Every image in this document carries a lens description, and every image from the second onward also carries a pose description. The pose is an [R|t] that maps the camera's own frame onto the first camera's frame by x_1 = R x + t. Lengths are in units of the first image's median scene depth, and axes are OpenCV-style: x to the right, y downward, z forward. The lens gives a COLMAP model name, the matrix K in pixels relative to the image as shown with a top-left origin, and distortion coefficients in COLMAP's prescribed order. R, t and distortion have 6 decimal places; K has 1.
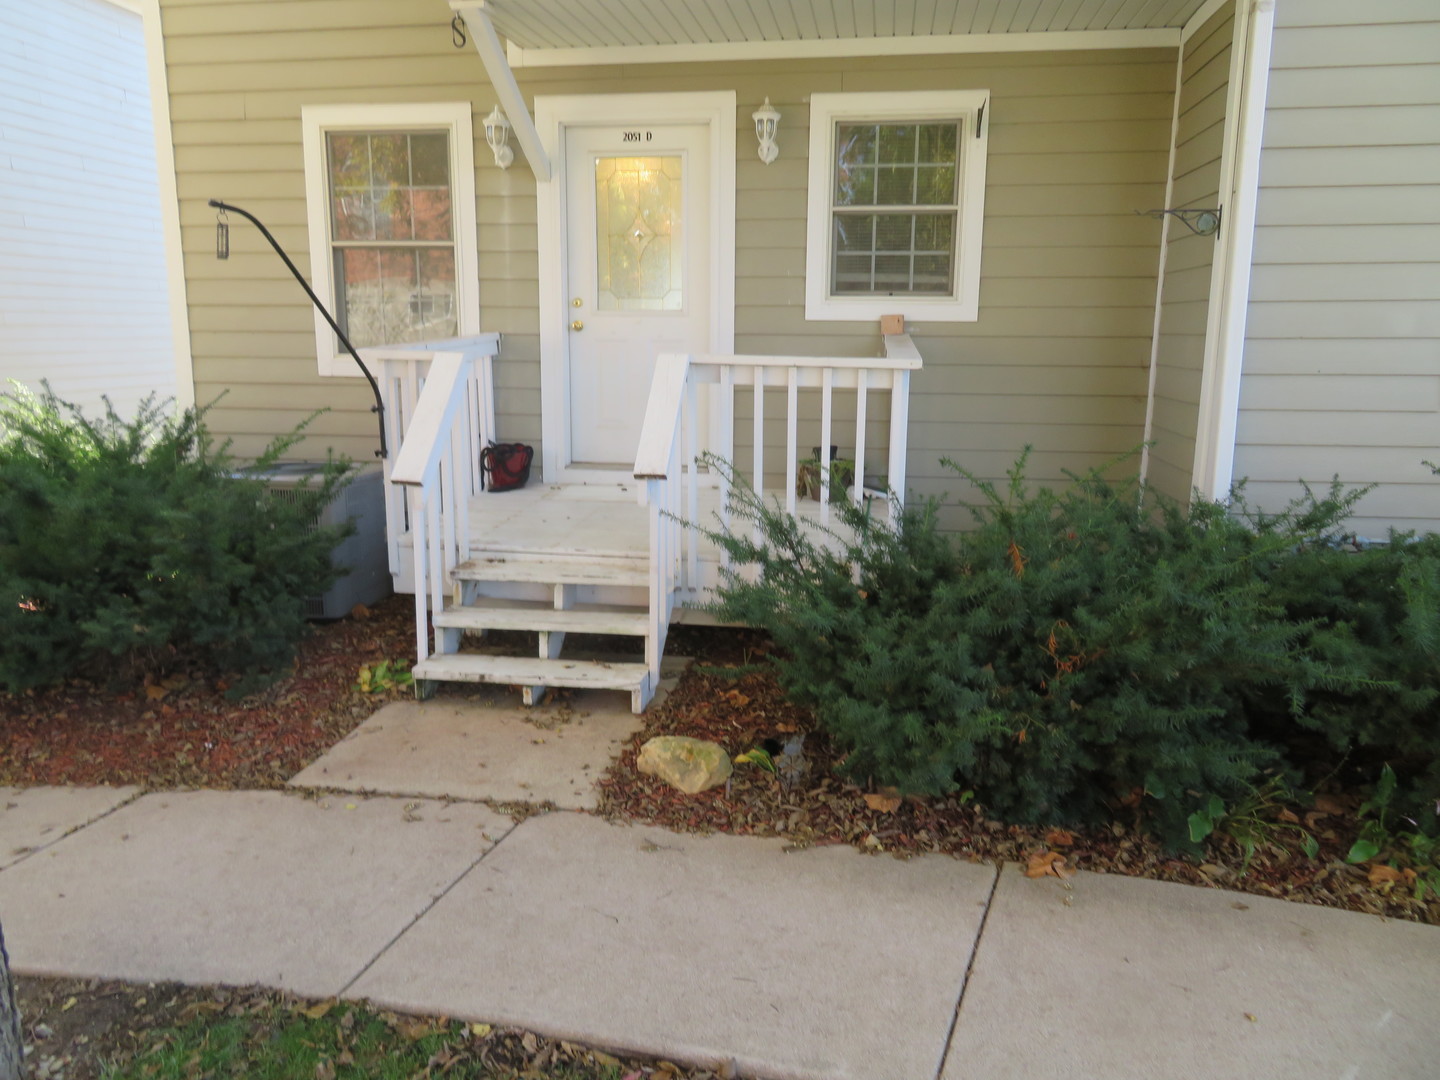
lens RADIAL K [[1032.5, 0, 720.7], [0, 1032.5, 540.4], [0, 0, 1]] dist [-0.003669, -0.000824]
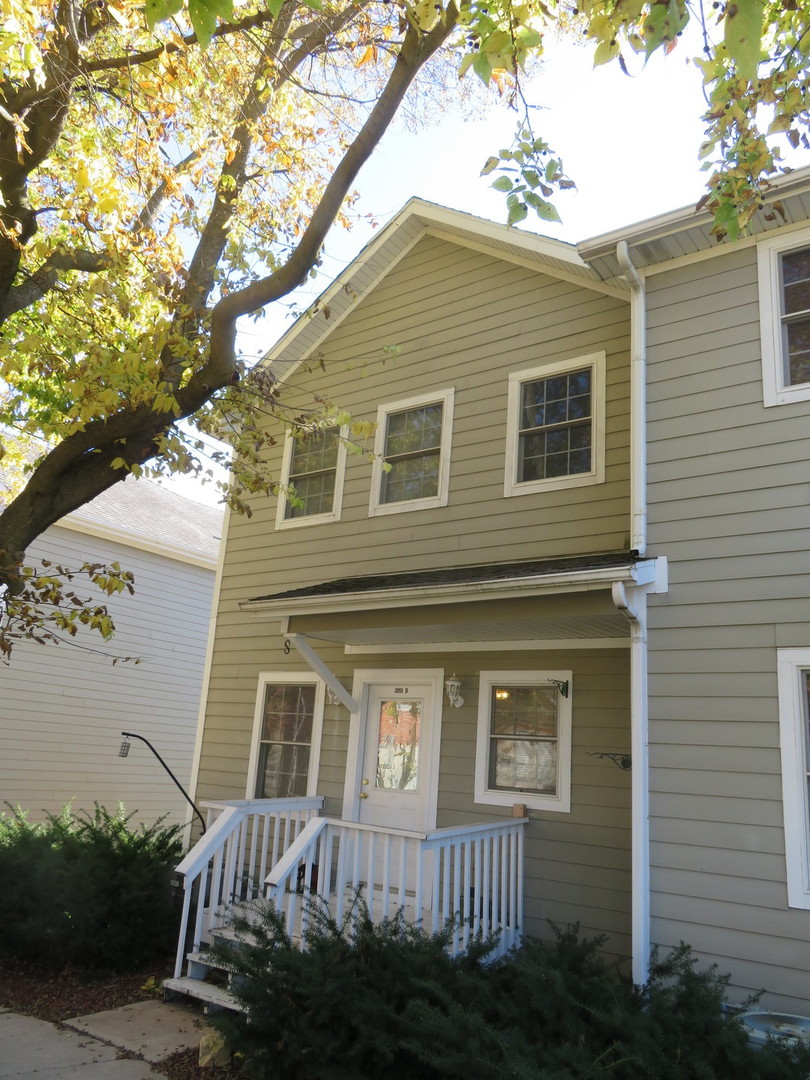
lens RADIAL K [[818.6, 0, 404.3], [0, 818.6, 539.7], [0, 0, 1]] dist [-0.028958, 0.008978]
pose [[0.887672, -0.067655, -0.455480, 0.615420], [-0.153088, 0.889525, -0.430476, -0.014806], [0.434284, 0.451850, 0.779249, -0.233313]]
